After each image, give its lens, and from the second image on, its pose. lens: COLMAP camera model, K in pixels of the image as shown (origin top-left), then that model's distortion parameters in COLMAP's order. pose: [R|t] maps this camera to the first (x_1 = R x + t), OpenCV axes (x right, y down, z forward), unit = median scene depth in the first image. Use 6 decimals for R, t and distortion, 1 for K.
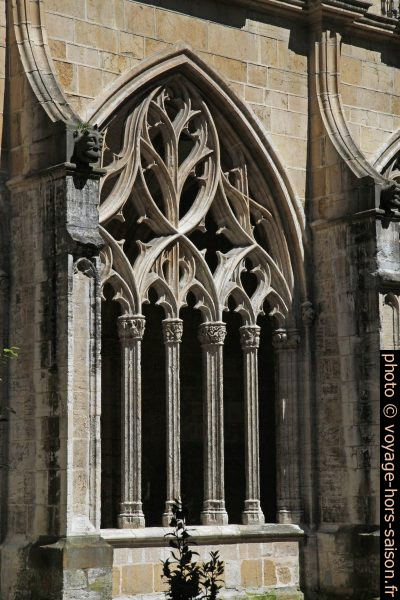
lens RADIAL K [[1478.1, 0, 203.9], [0, 1478.1, 301.5], [0, 0, 1]] dist [0.421750, 0.000000]
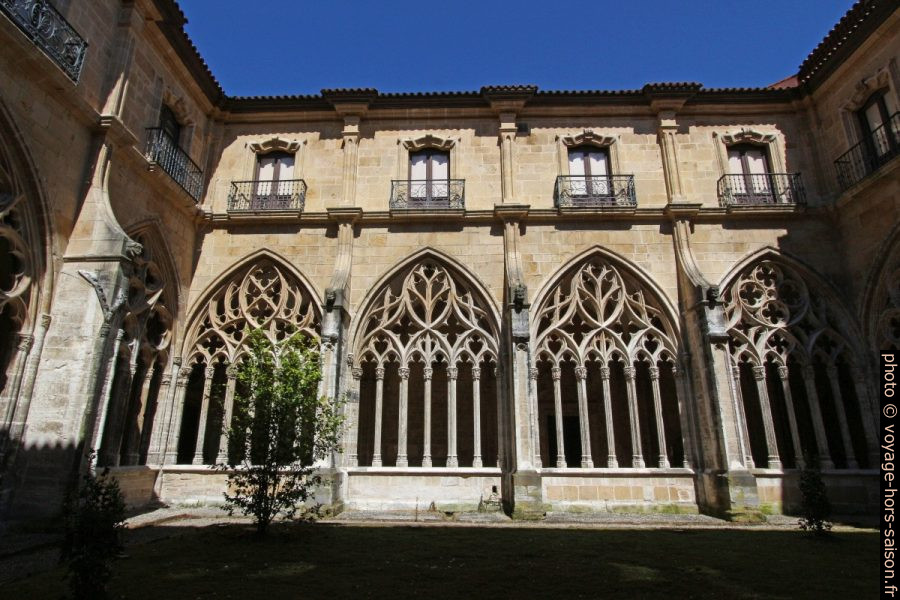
lens RADIAL K [[534.3, 0, 433.9], [0, 534.3, 284.3], [0, 0, 1]] dist [-0.020502, 0.002216]
pose [[0.740897, -0.186054, -0.645333, 0.304056], [0.071093, 0.977191, -0.200110, 0.030176], [0.667845, 0.102382, 0.737225, 0.251625]]
